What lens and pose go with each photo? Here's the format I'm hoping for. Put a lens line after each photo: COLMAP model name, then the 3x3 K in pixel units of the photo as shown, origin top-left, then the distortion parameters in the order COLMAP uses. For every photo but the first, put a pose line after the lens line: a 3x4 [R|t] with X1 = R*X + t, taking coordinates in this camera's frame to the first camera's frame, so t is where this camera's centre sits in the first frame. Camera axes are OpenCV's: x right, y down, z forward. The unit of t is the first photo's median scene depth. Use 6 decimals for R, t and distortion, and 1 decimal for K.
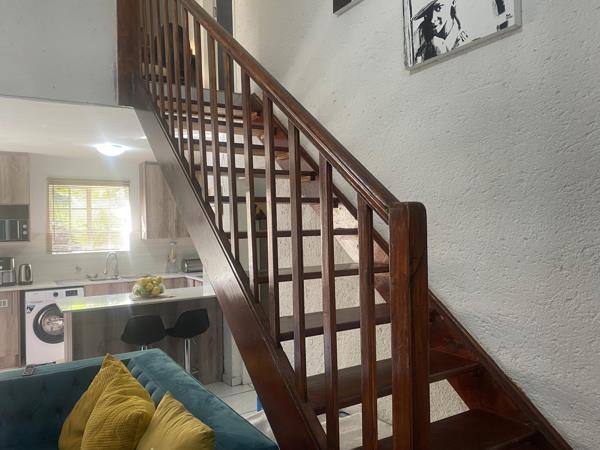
lens RADIAL K [[463.1, 0, 300.0], [0, 463.1, 225.0], [0, 0, 1]] dist [0.001986, -0.004279]
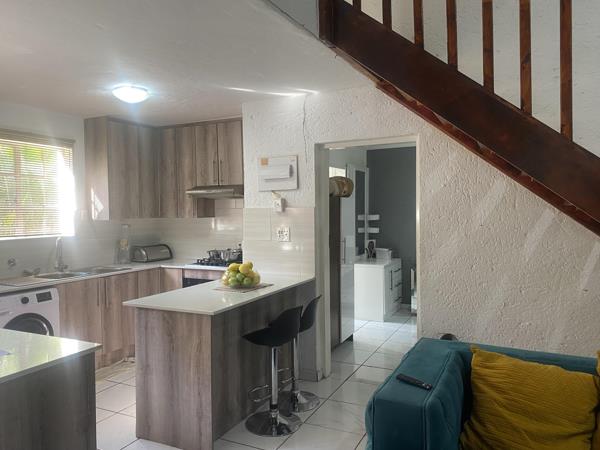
lens RADIAL K [[453.3, 0, 295.8], [0, 453.3, 224.5], [0, 0, 1]] dist [0.048296, -0.056281]
pose [[0.849268, -0.003293, 0.527951, -0.529119], [-0.007333, 0.999811, 0.018031, 0.025946], [-0.527910, -0.019184, 0.849083, 0.234717]]
